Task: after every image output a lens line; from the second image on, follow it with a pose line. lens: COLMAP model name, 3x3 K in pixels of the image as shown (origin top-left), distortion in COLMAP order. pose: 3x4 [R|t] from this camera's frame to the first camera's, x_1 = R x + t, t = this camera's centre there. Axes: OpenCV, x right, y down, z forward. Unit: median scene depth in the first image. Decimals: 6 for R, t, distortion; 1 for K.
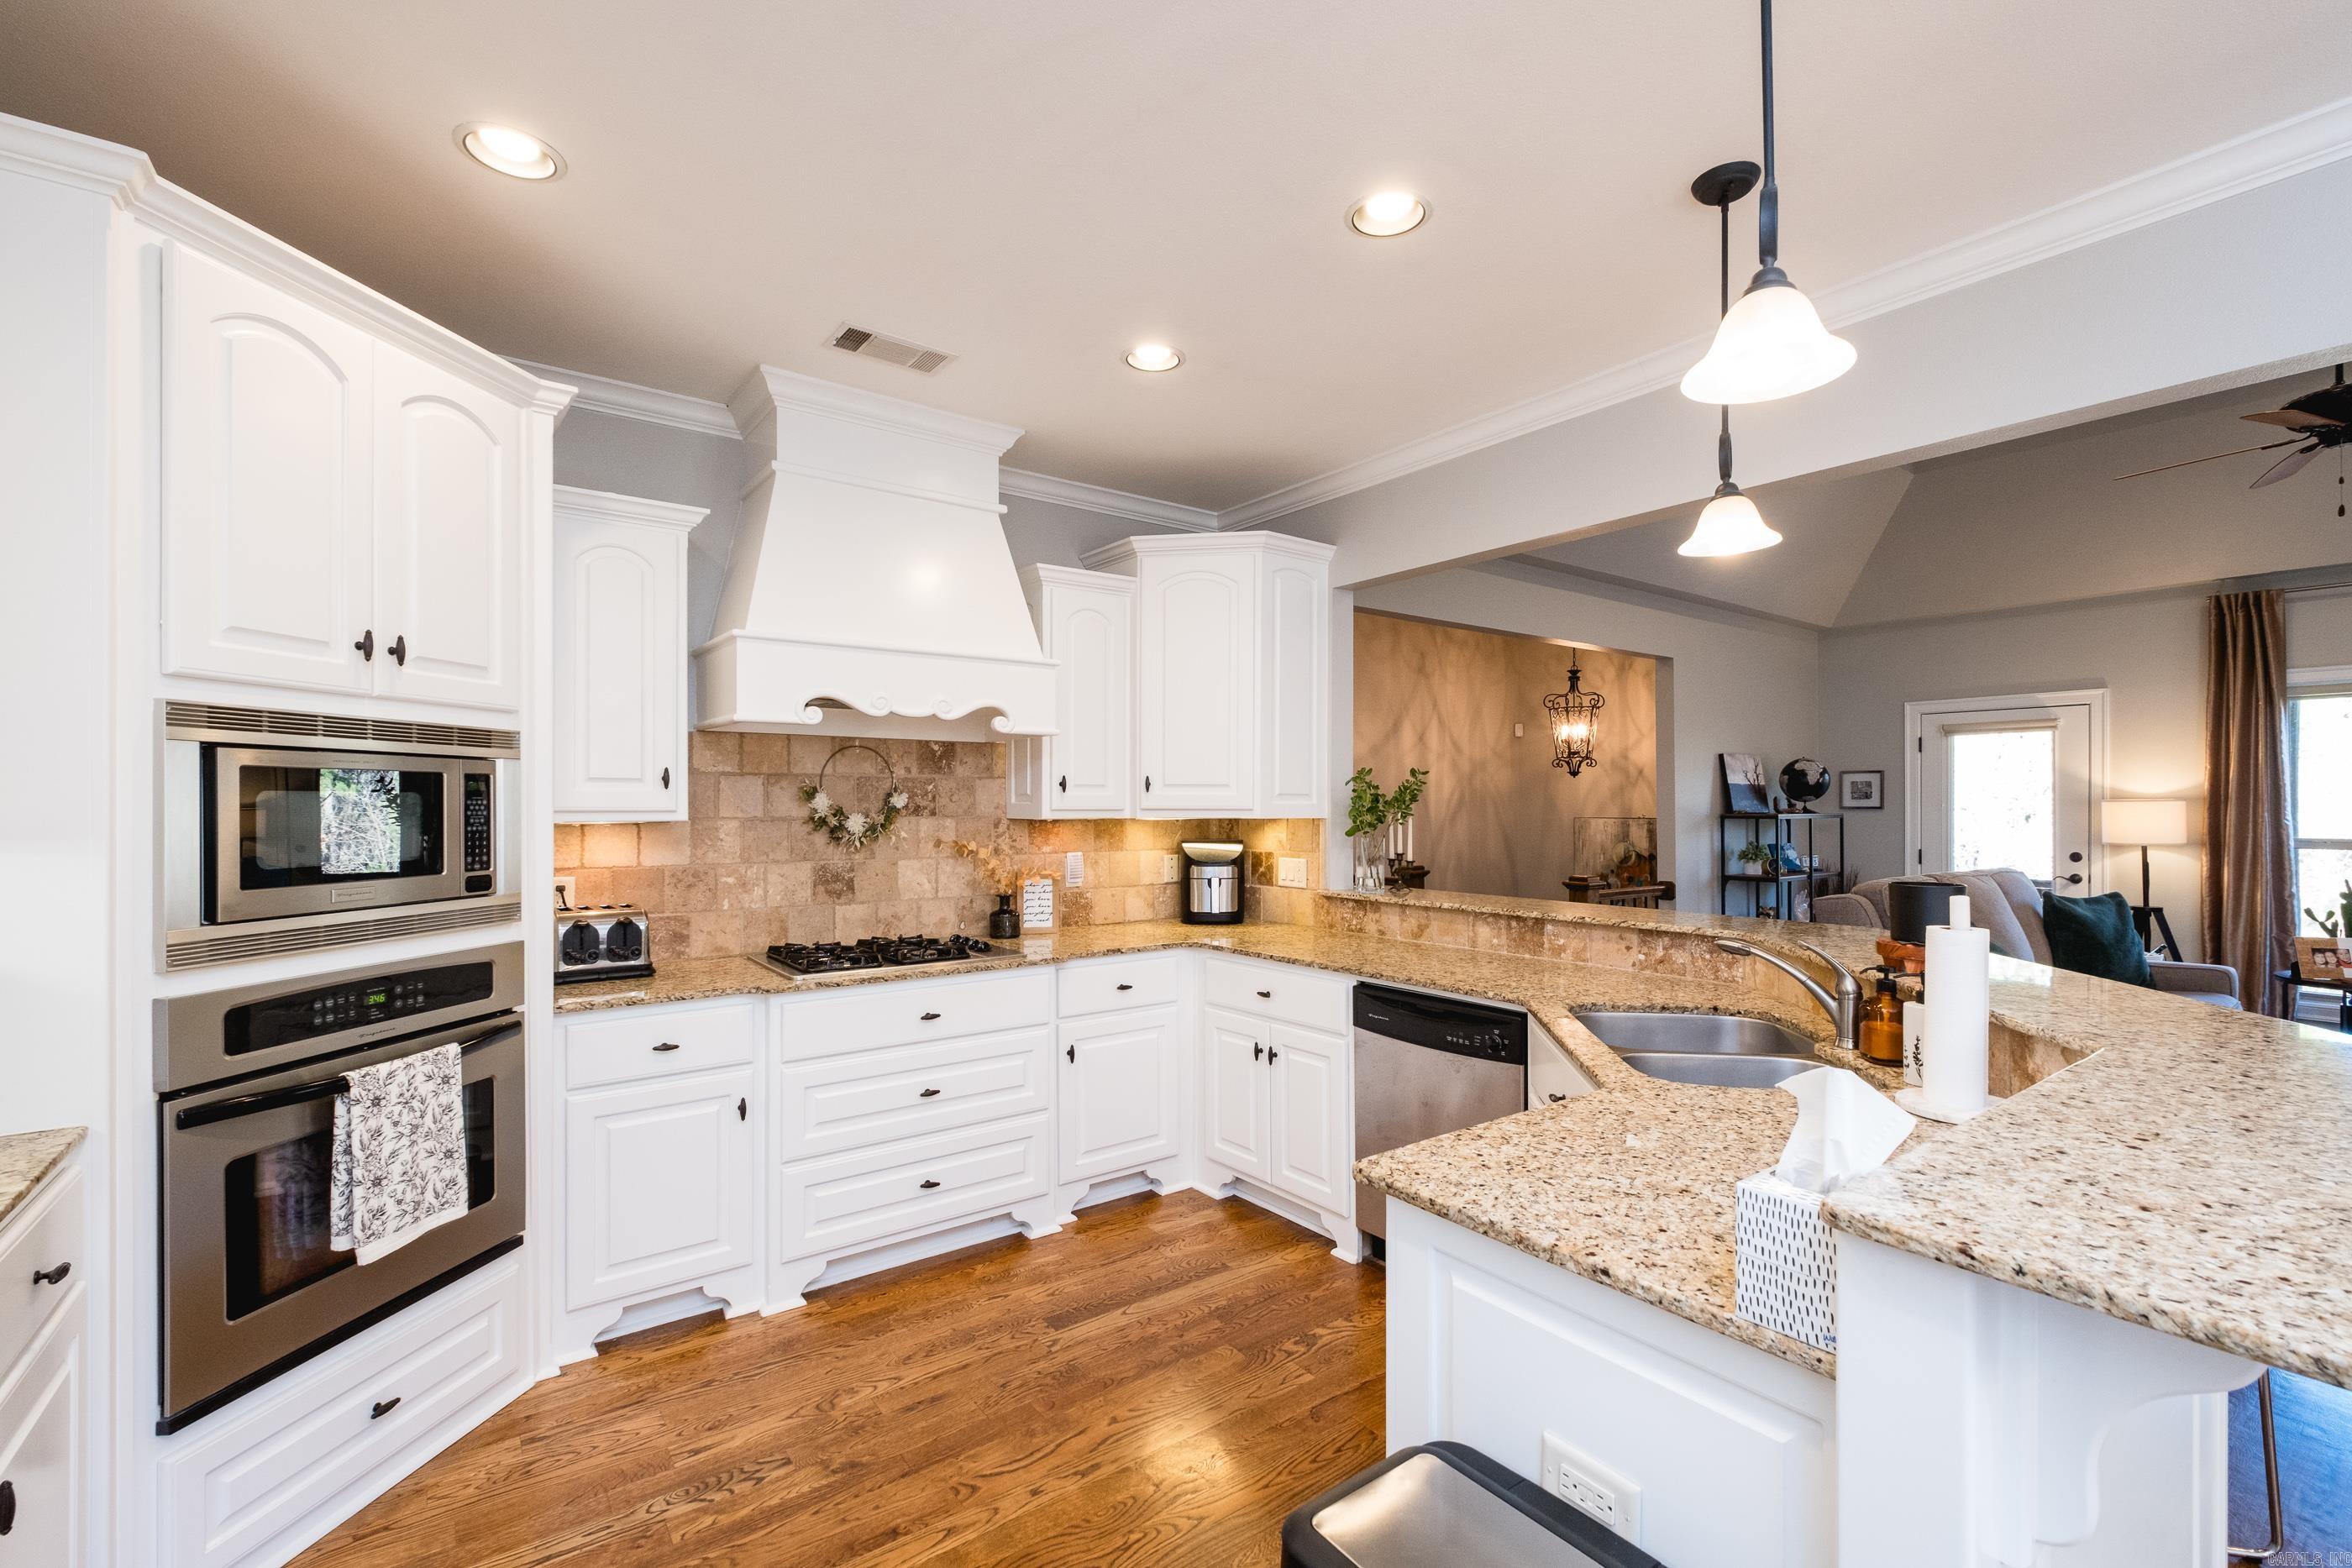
lens RADIAL K [[1016.6, 0, 1183.3], [0, 1016.6, 802.6], [0, 0, 1]] dist [-0.000021, -0.000409]
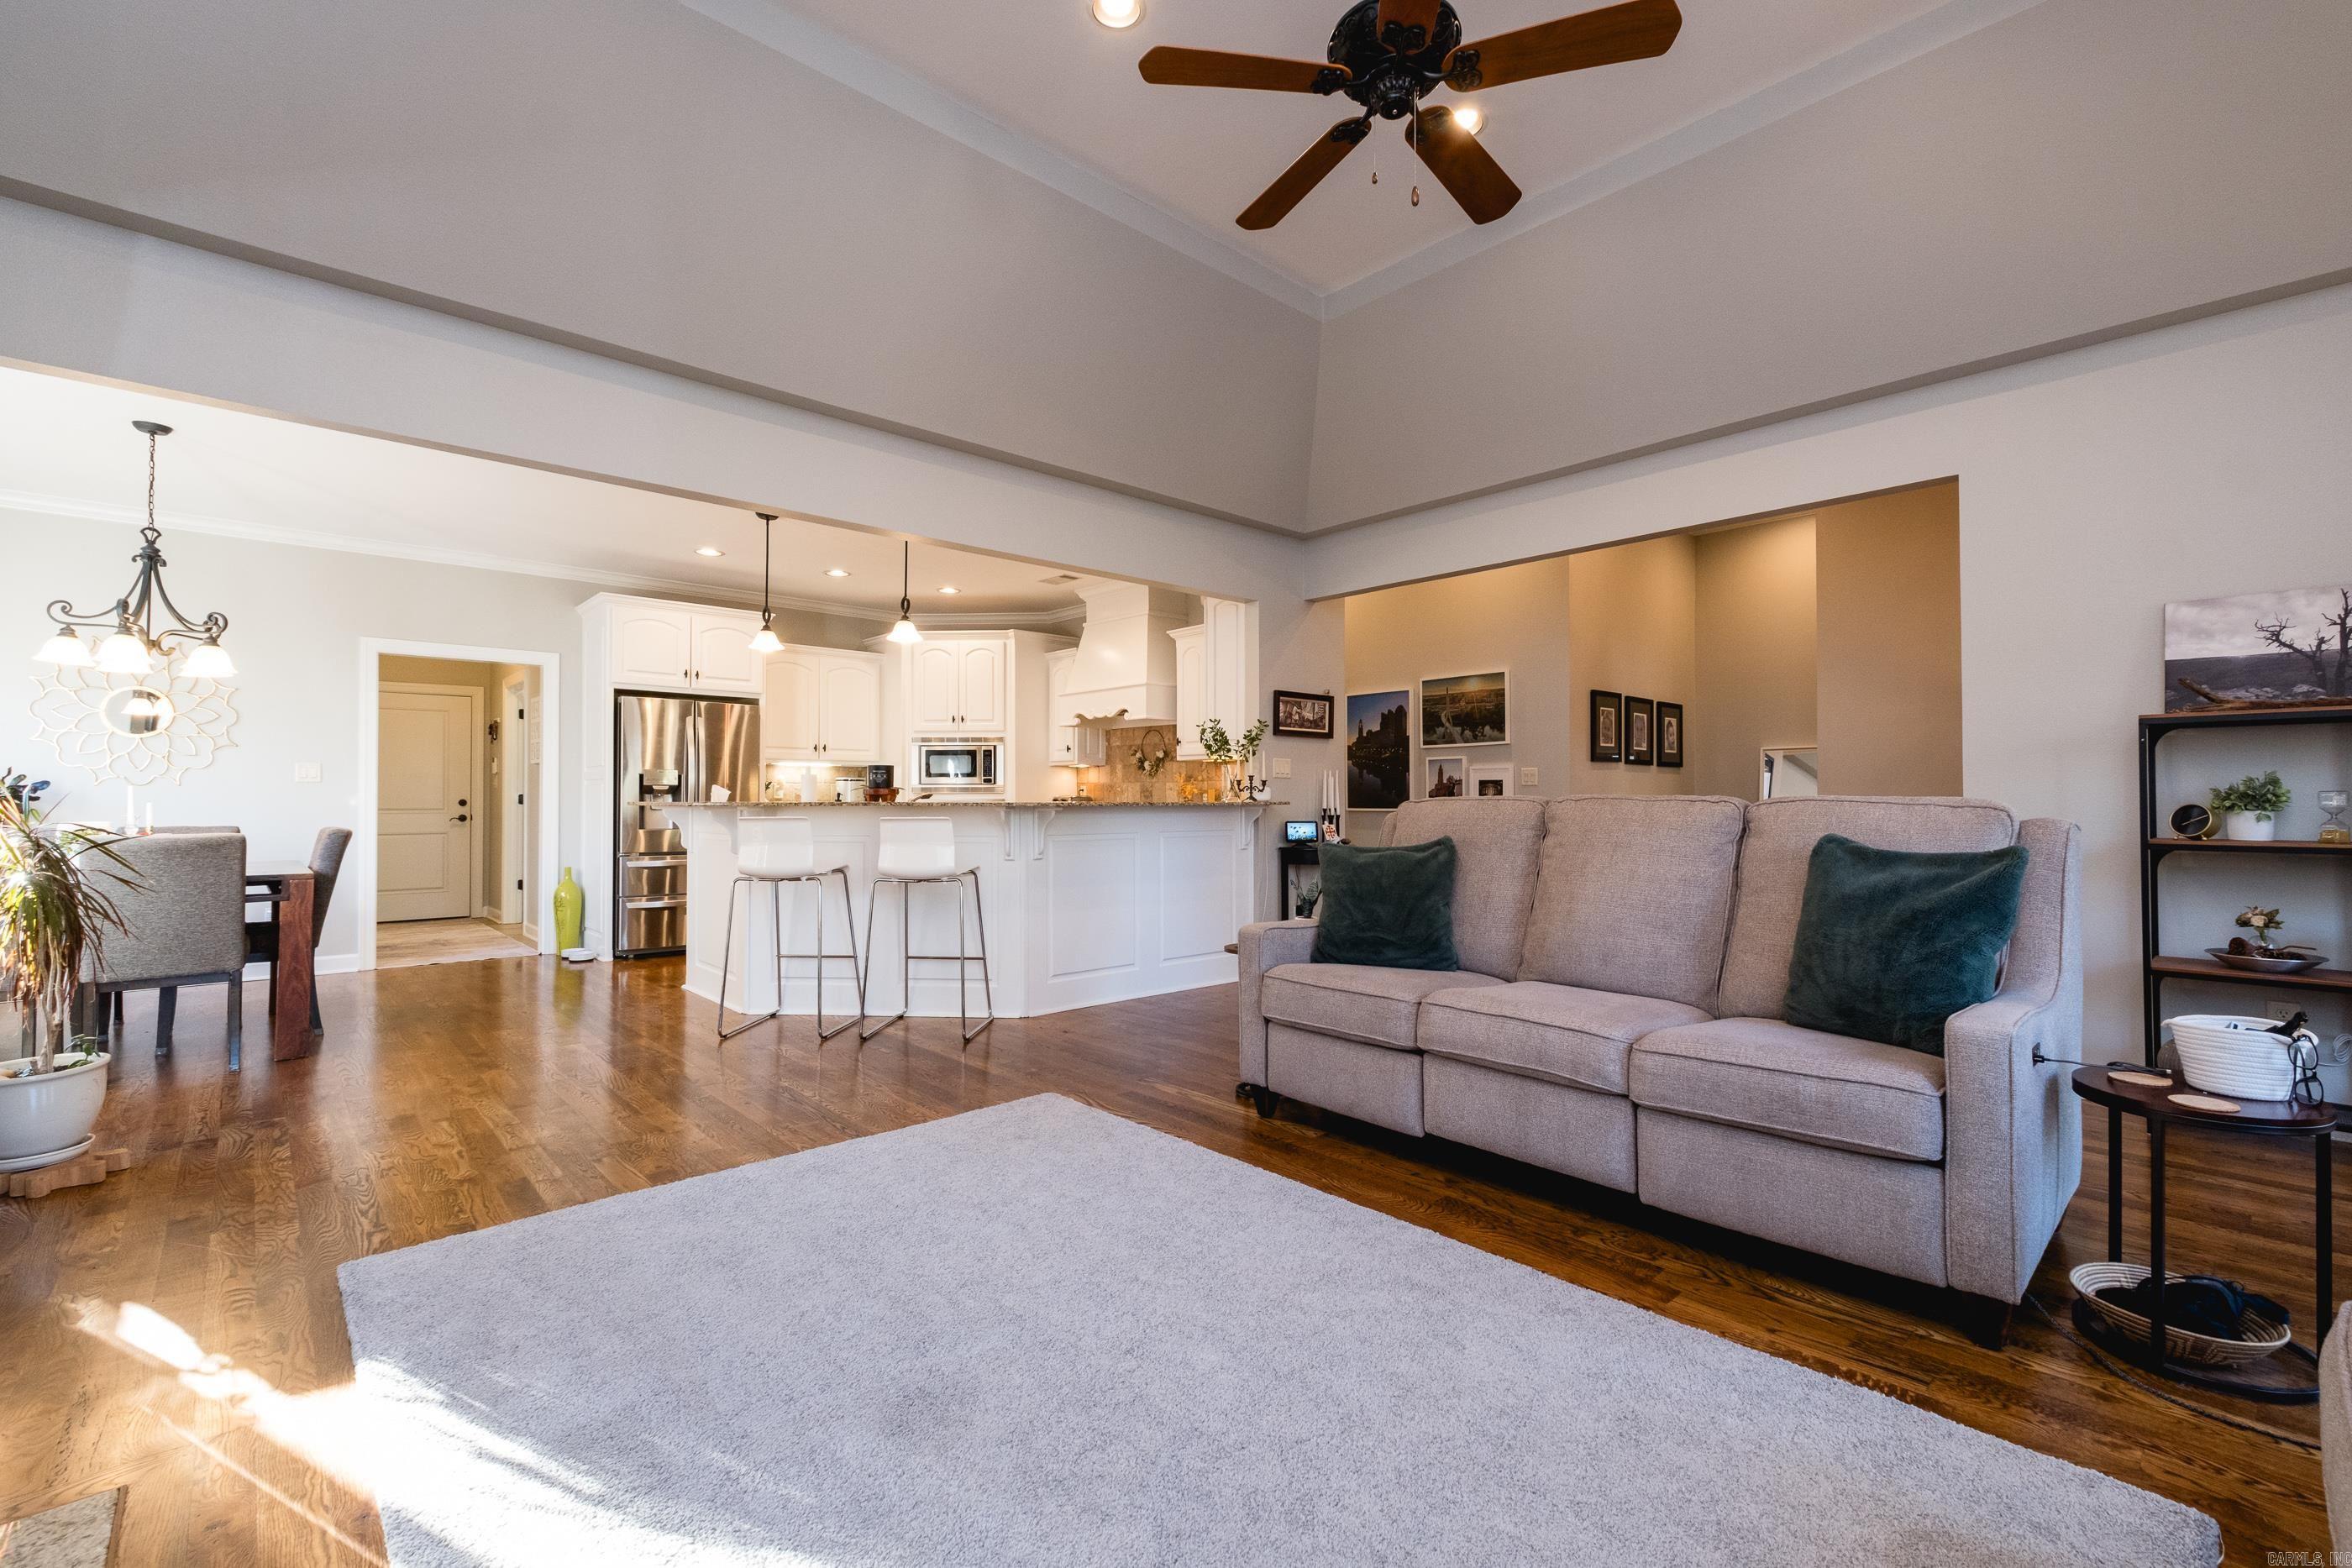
lens RADIAL K [[1004.5, 0, 1180.3], [0, 1004.5, 781.9], [0, 0, 1]] dist [0.000280, -0.000423]
pose [[0.105871, -0.016174, -0.994248, 1.718986], [0.002557, 0.999869, -0.015993, 0.085076], [0.994377, -0.000849, 0.105898, 0.776287]]
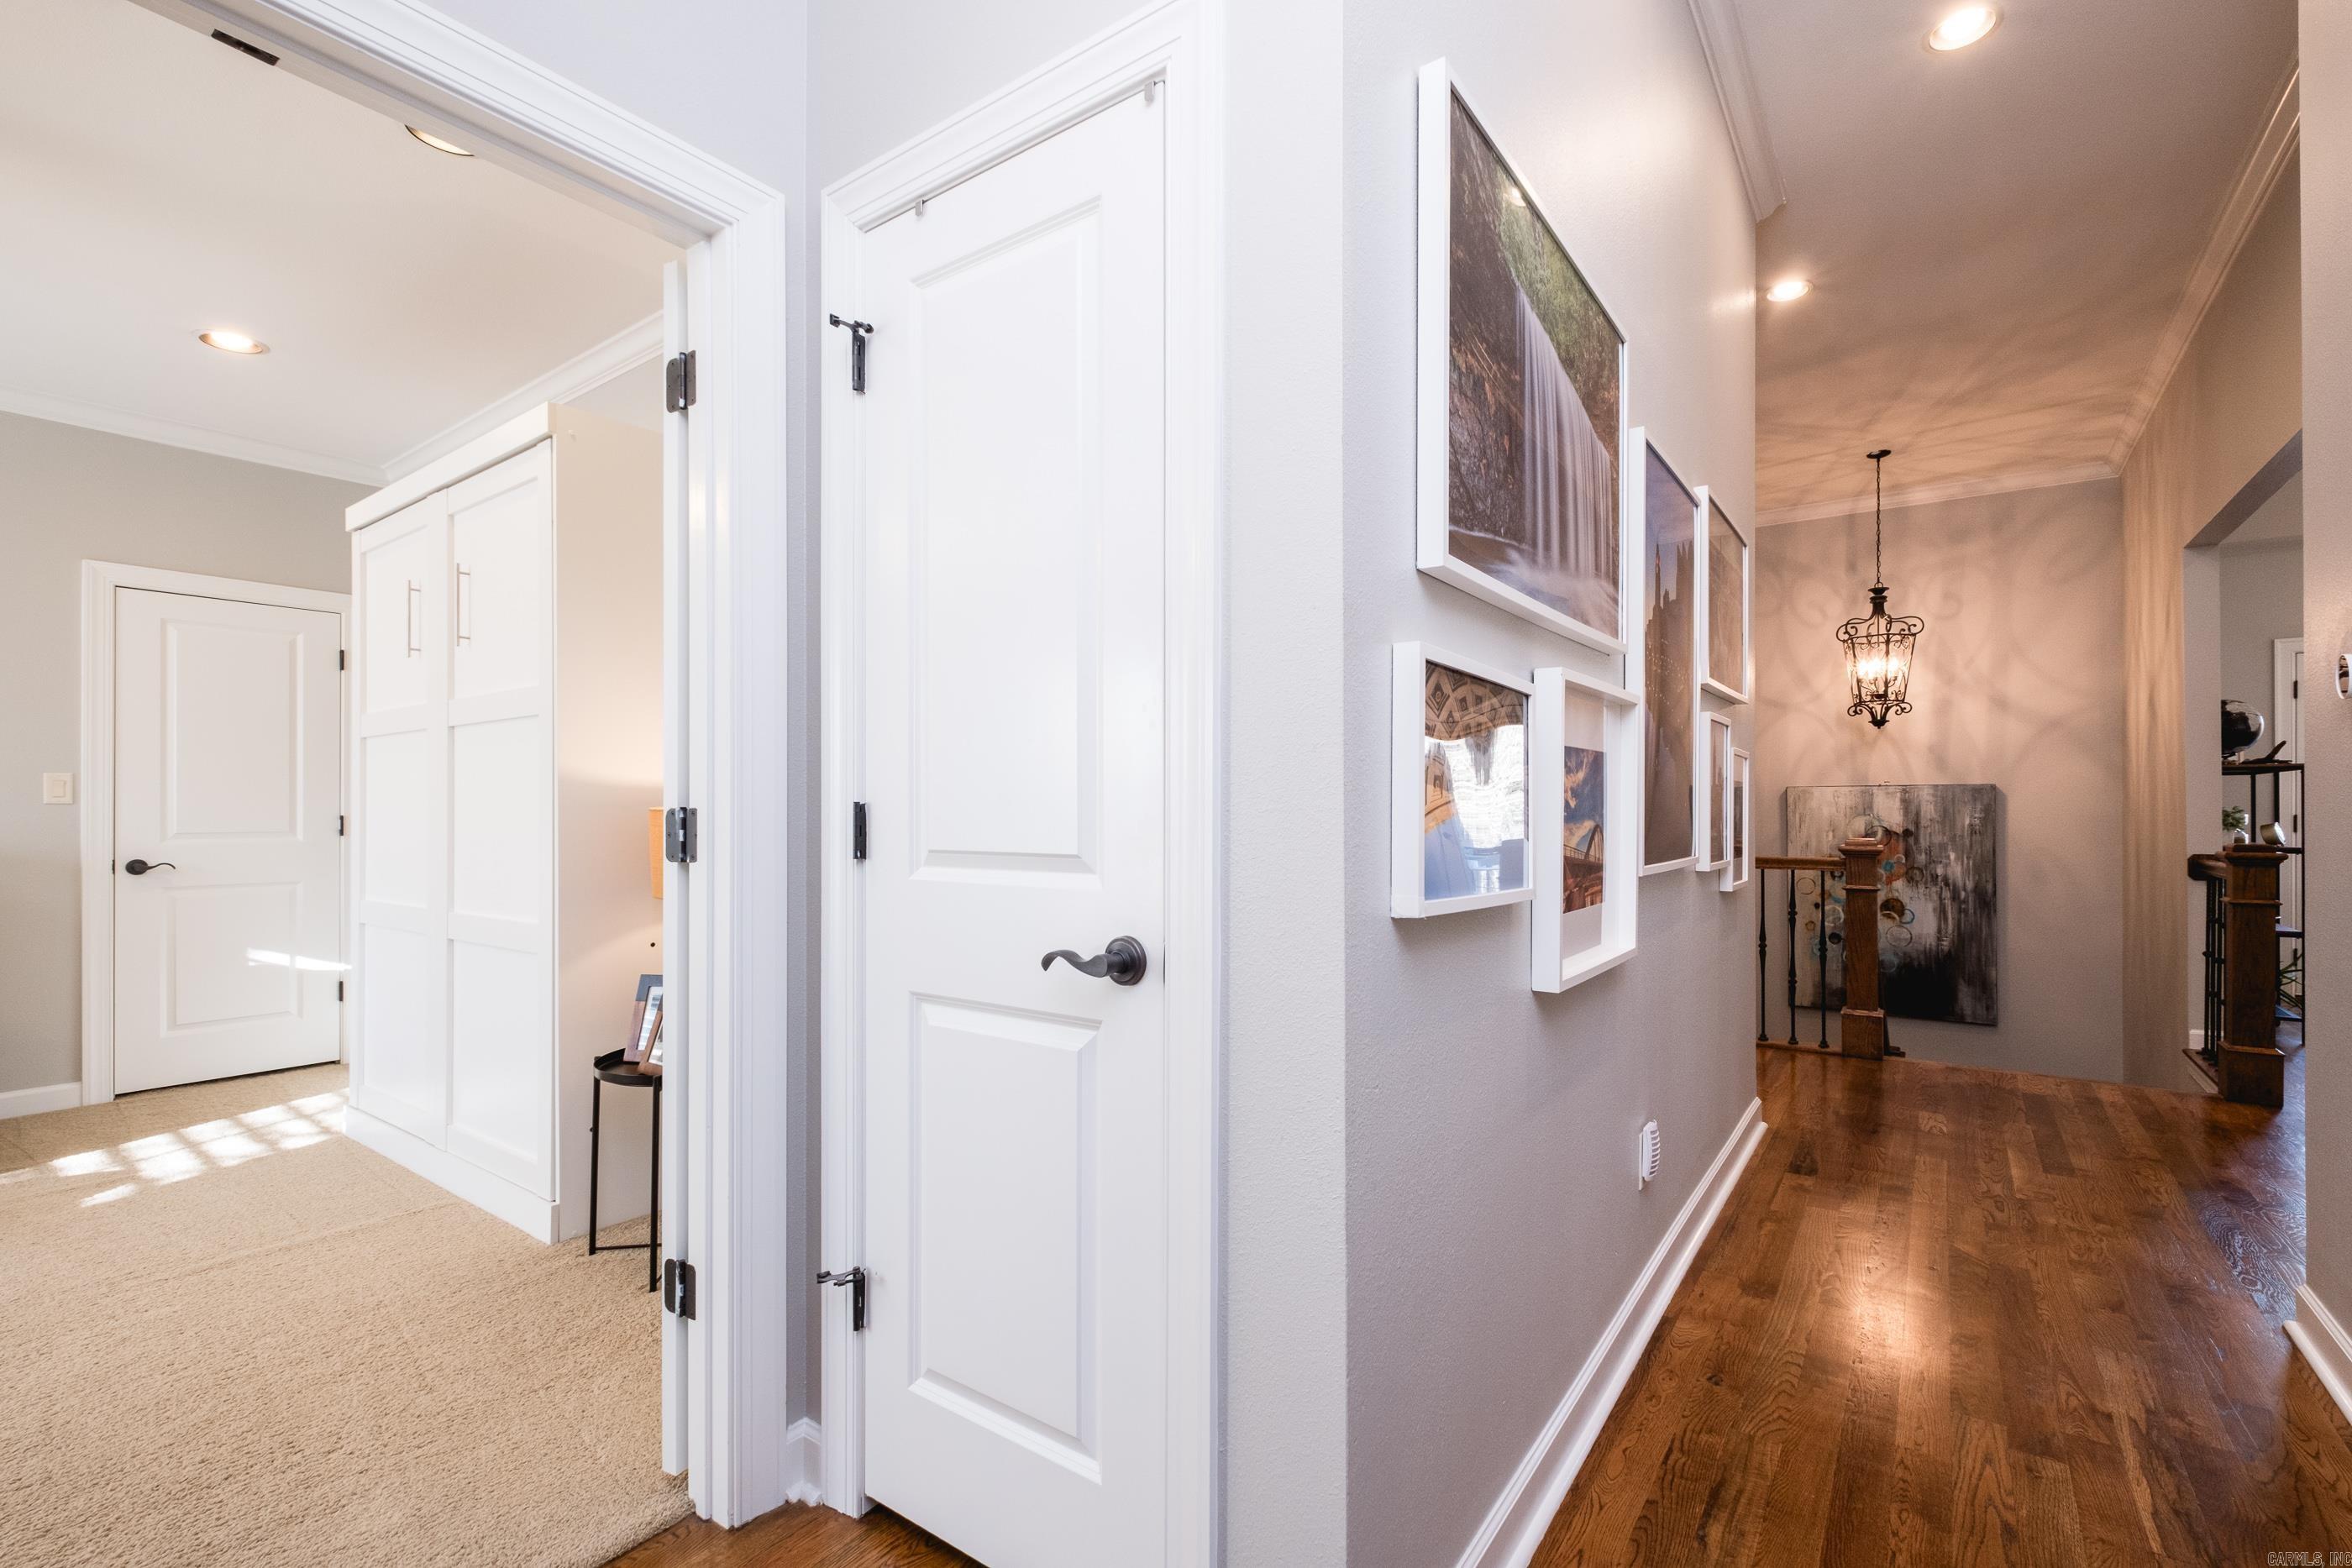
lens RADIAL K [[1039.2, 0, 1222.6], [0, 1039.2, 804.6], [0, 0, 1]] dist [-0.002394, -0.000825]
pose [[0.950390, 0.000590, 0.311059, -0.692812], [-0.000116, 0.999999, -0.001544, 0.071432], [-0.311060, 0.001431, 0.950389, 0.862537]]
